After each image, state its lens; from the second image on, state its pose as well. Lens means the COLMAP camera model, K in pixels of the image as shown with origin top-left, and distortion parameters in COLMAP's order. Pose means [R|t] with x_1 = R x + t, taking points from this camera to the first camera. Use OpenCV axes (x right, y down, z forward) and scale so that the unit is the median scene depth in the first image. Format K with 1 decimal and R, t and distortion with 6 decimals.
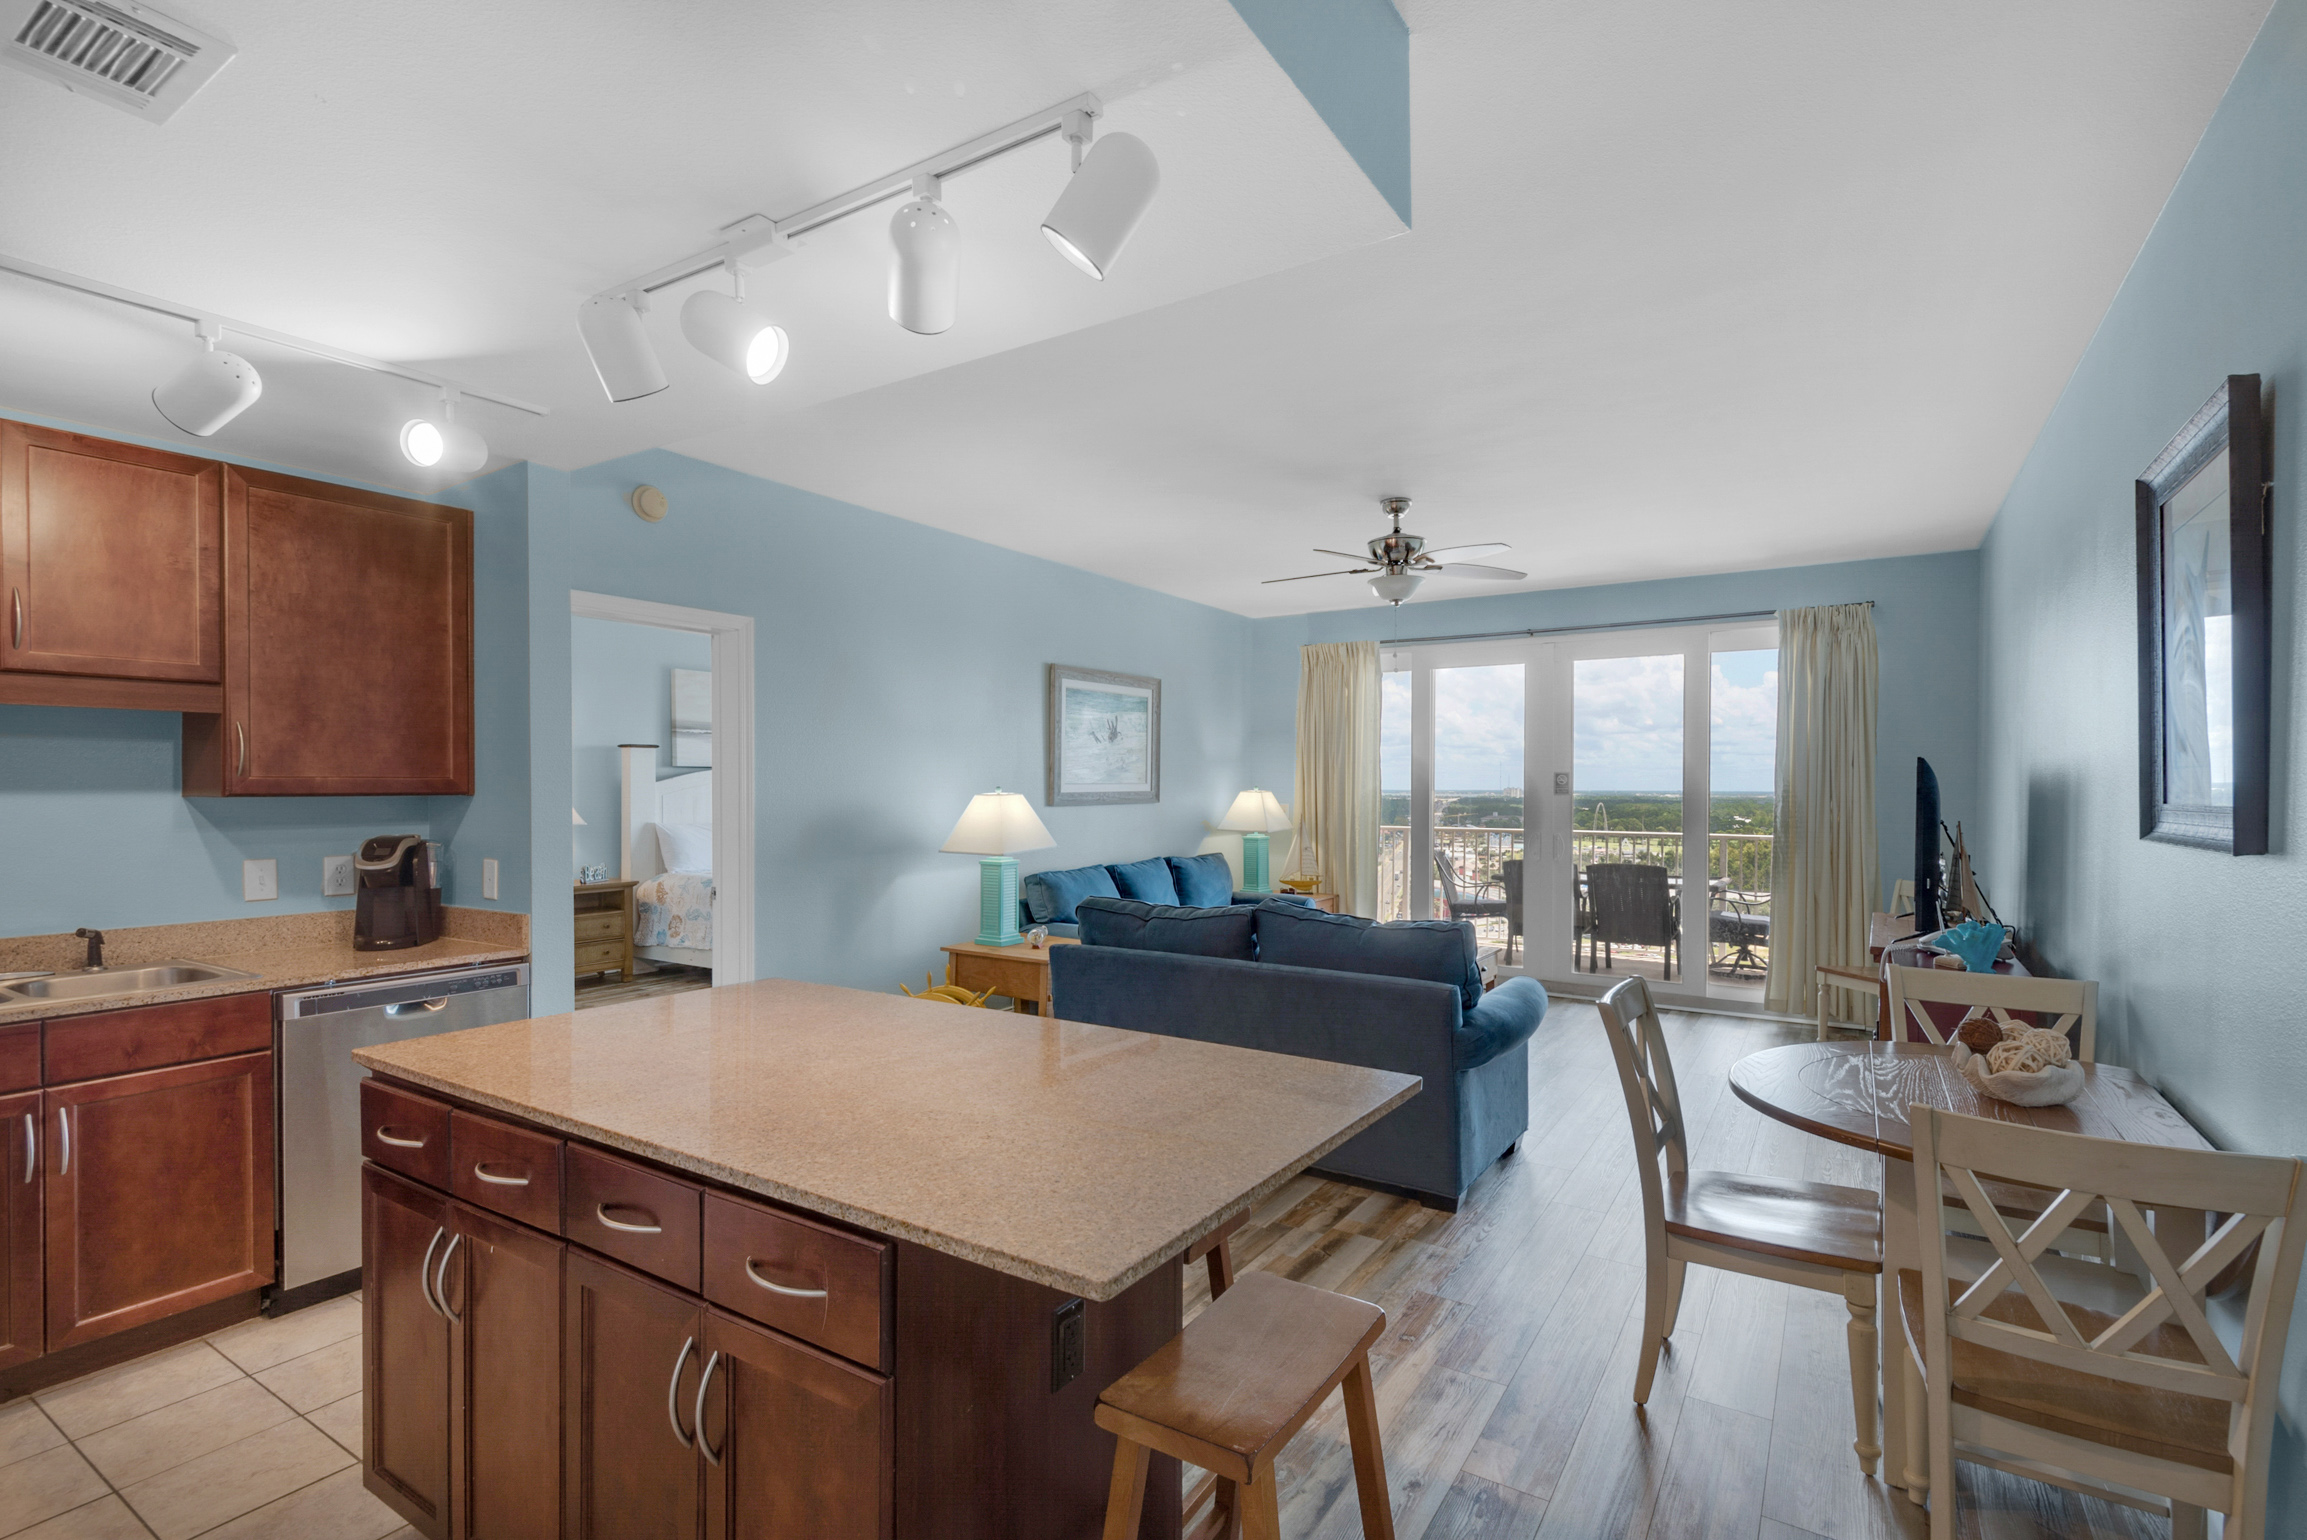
lens RADIAL K [[1103.9, 0, 1119.6], [0, 1103.9, 788.7], [0, 0, 1]] dist [0.000630, -0.000712]
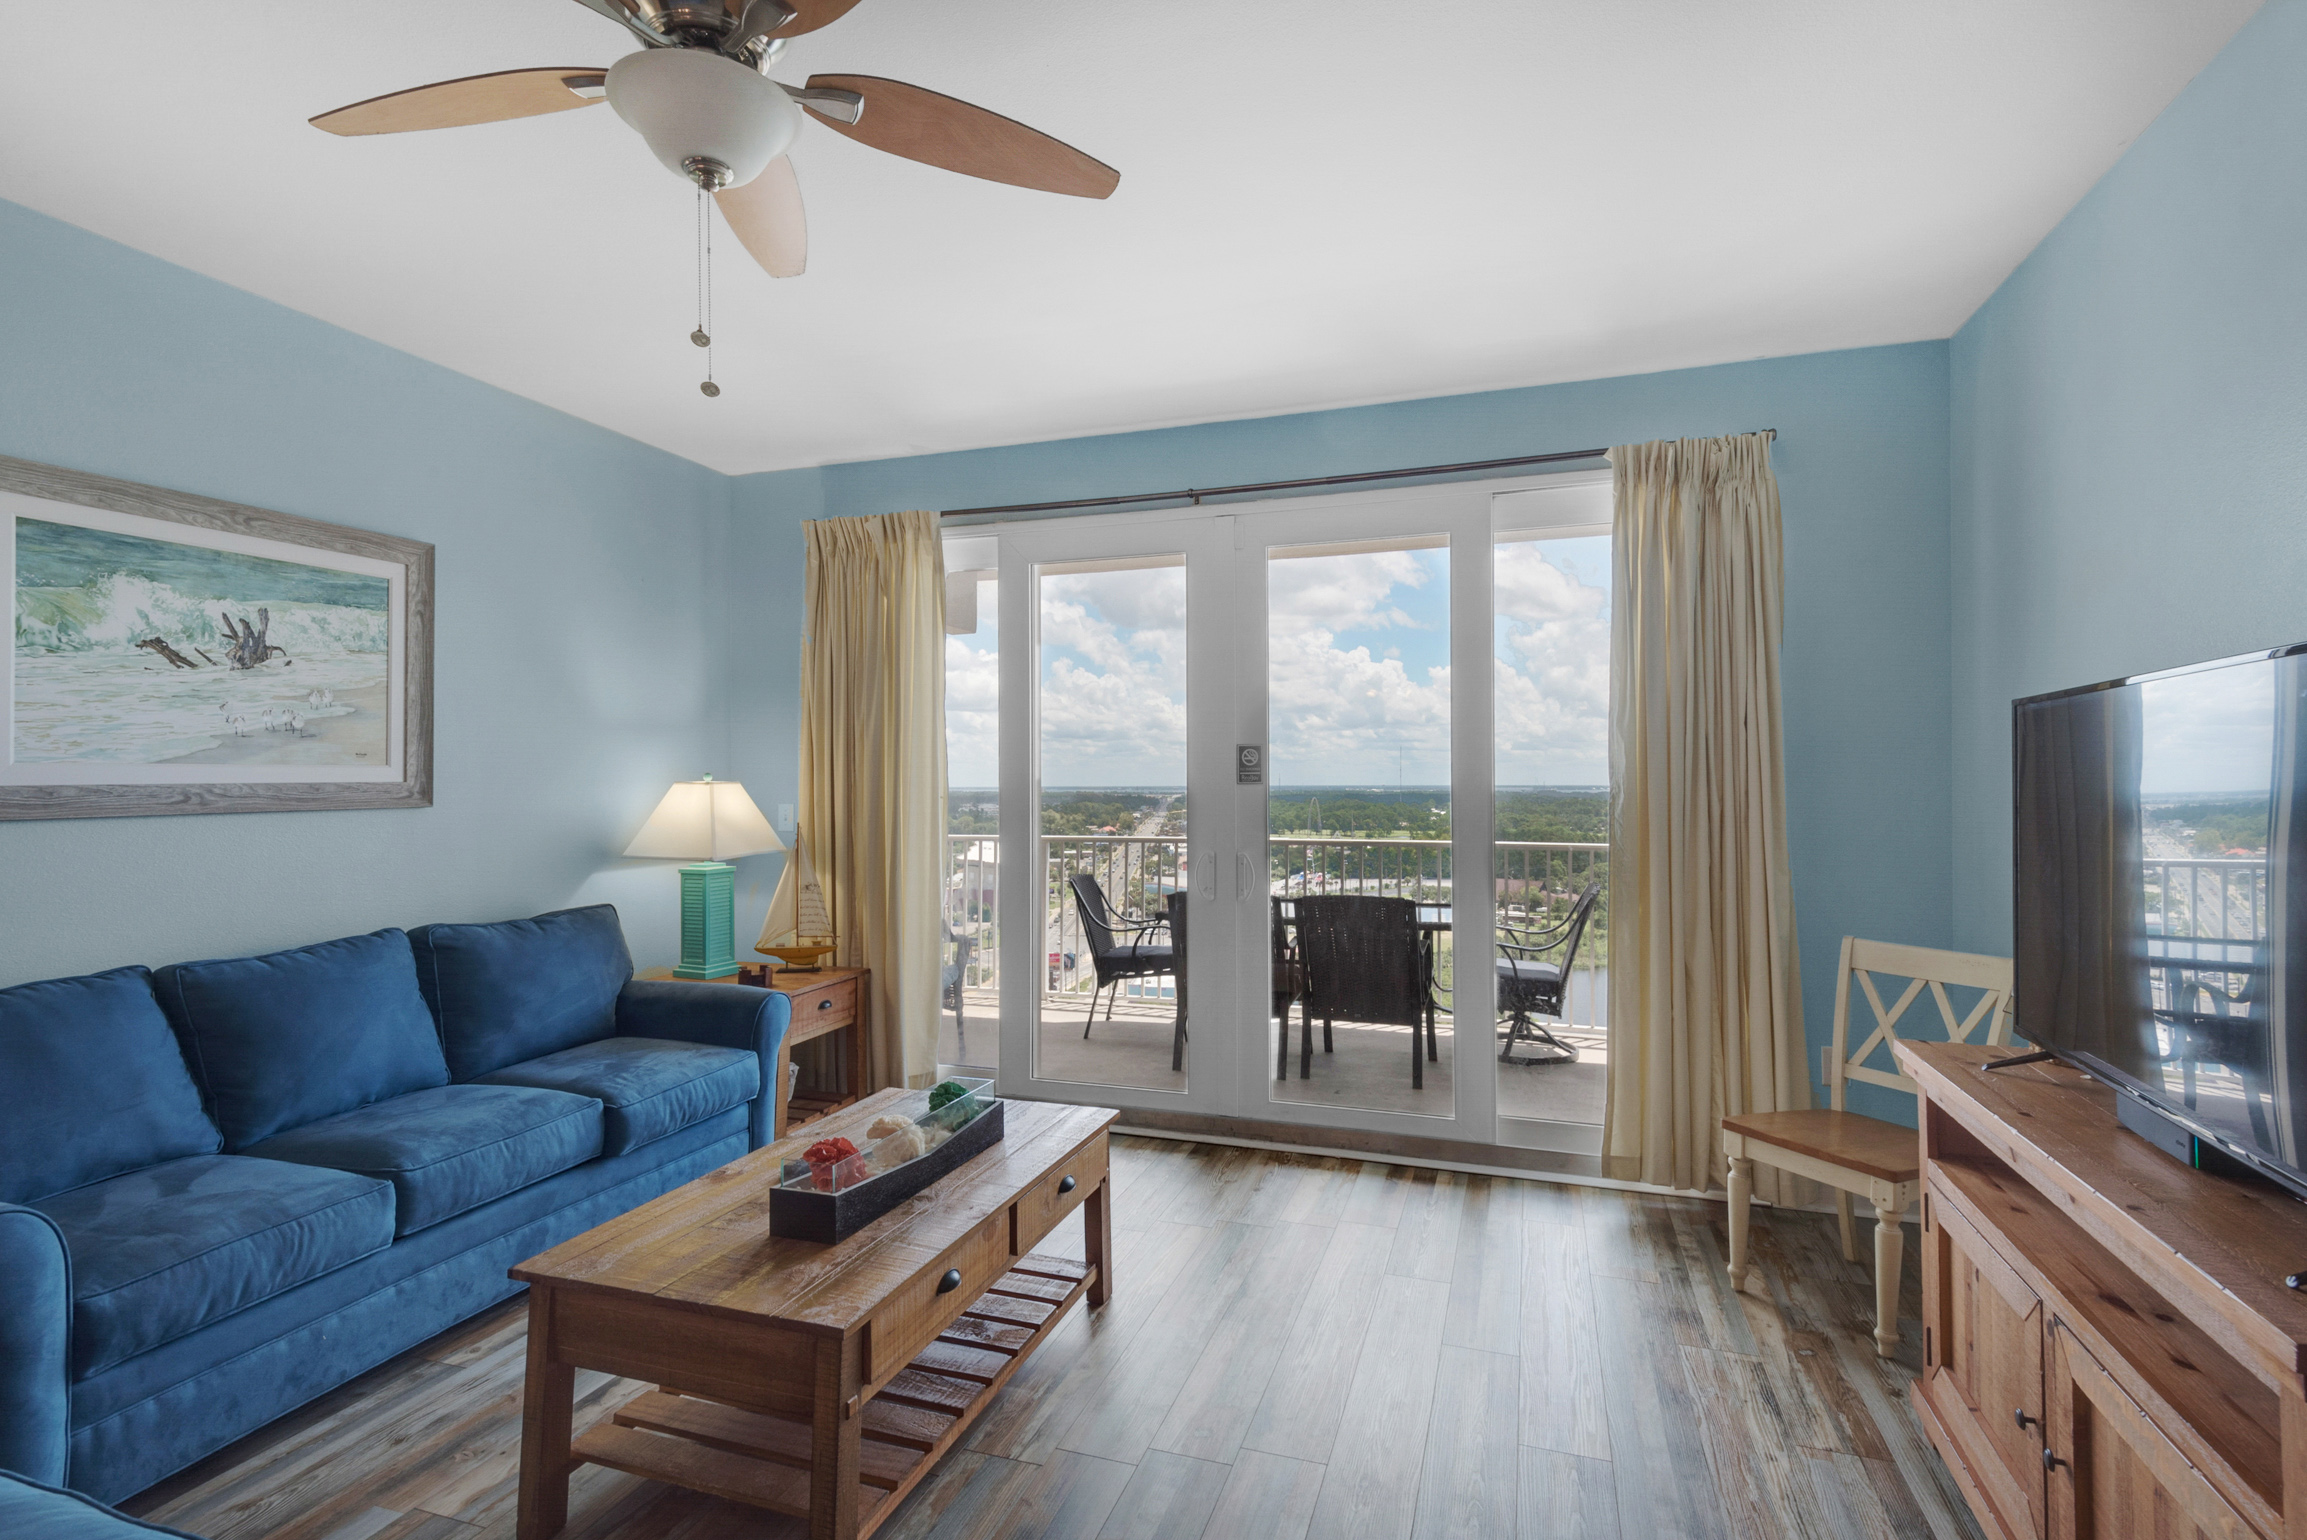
lens RADIAL K [[1143.4, 0, 1036.9], [0, 1143.4, 776.1], [0, 0, 1]] dist [0.000905, -0.000198]
pose [[0.984711, -0.006636, 0.174069, 0.218946], [0.007927, 0.999946, -0.006725, 0.004959], [-0.174015, 0.008002, 0.984710, 0.507390]]
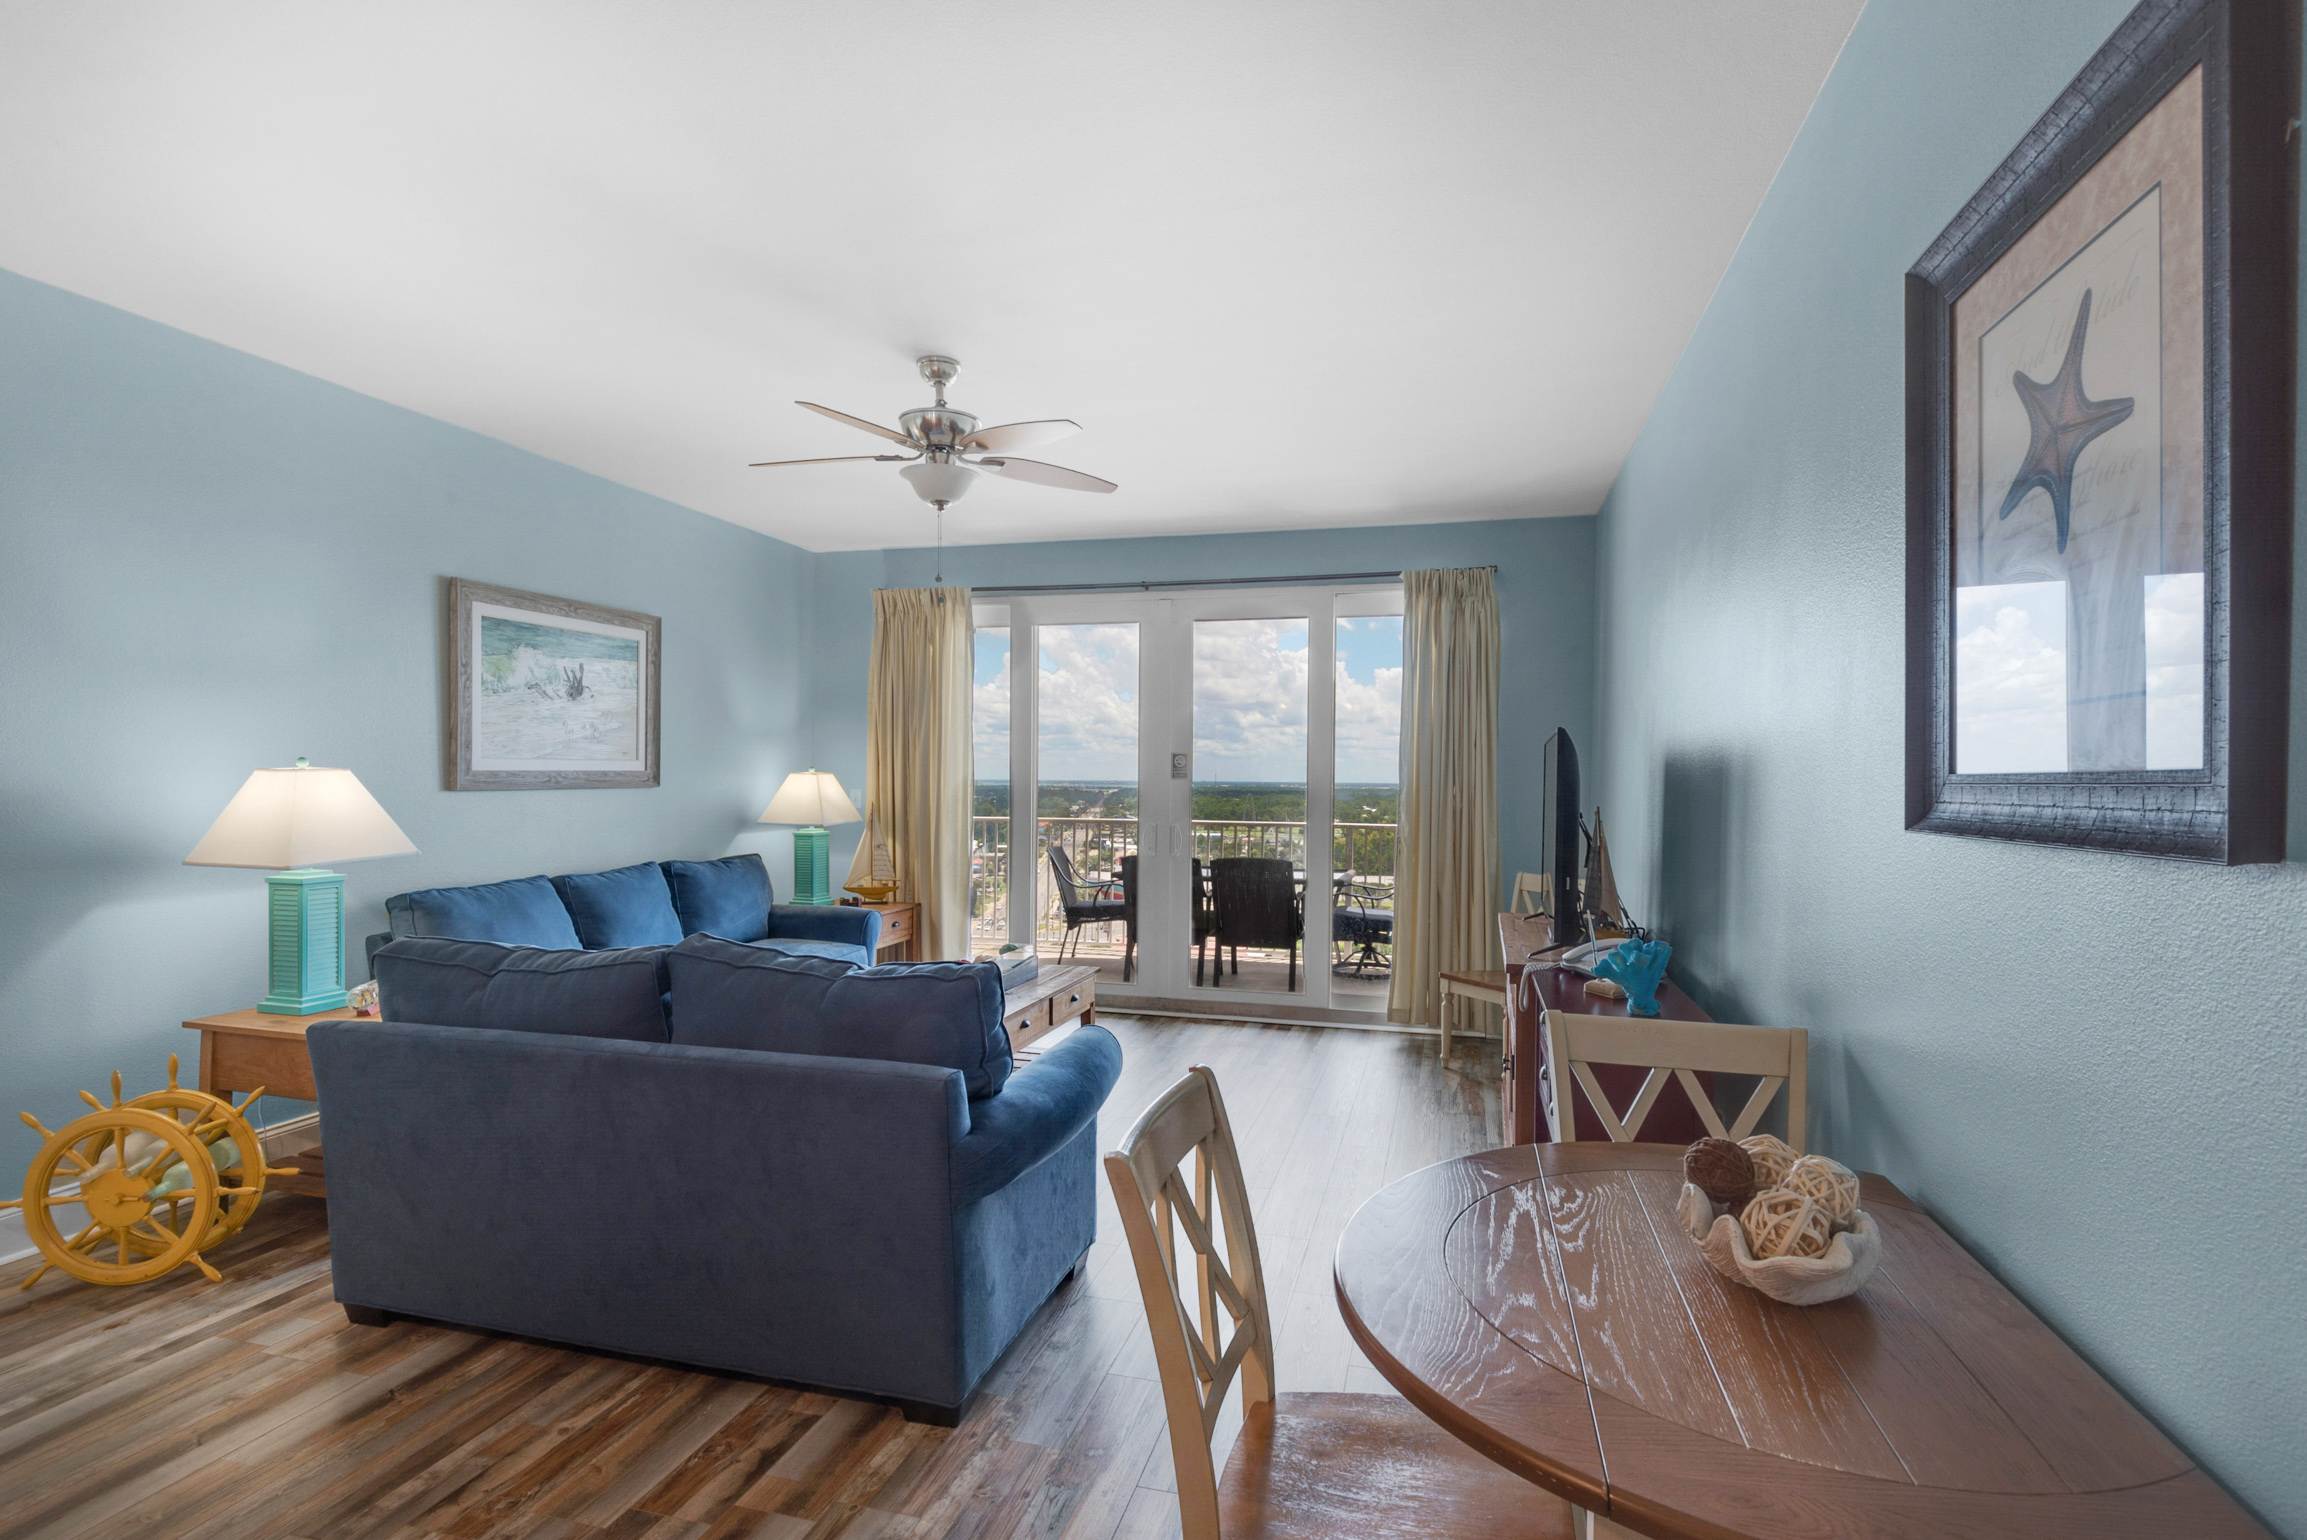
lens RADIAL K [[1152.0, 0, 1151.5], [0, 1152.0, 808.6], [0, 0, 1]] dist [-0.003077, -0.000321]
pose [[0.946791, -0.004169, 0.321821, 0.105869], [-0.004137, 0.999676, 0.025122, 0.006820], [-0.321822, -0.025117, 0.946467, 0.184896]]
